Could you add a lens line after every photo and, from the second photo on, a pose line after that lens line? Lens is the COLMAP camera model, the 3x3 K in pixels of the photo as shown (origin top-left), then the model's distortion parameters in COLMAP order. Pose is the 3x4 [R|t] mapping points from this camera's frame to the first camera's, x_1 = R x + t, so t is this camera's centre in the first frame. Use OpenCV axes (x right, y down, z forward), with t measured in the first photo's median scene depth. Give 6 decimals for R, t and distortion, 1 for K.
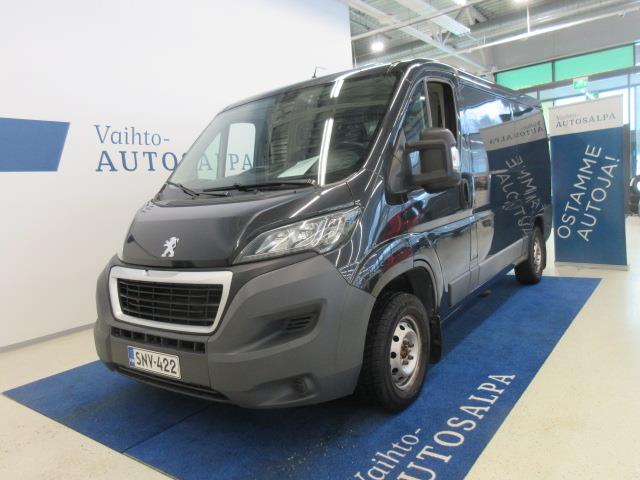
lens RADIAL K [[482.5, 0, 320.0], [0, 482.5, 240.0], [0, 0, 1]] dist [0.094136, 0.000810]
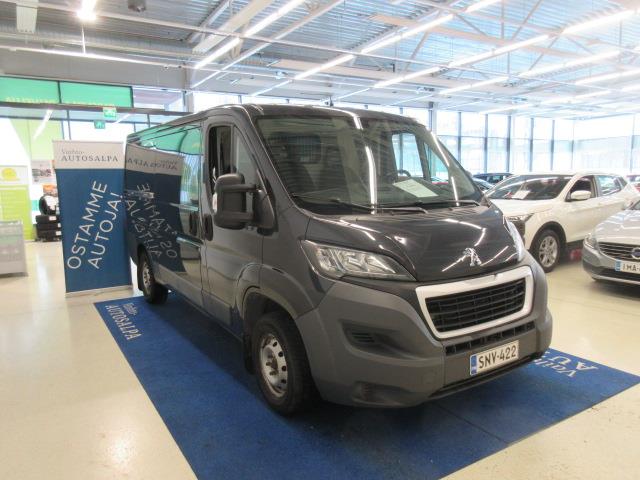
lens RADIAL K [[476.0, 0, 320.0], [0, 476.0, 240.0], [0, 0, 1]] dist [-0.003556, -0.000825]
pose [[0.370983, -0.042970, 0.927645, -0.256998], [0.107775, 0.994171, 0.002950, -0.011403], [-0.922365, 0.098882, 0.373451, 0.161538]]
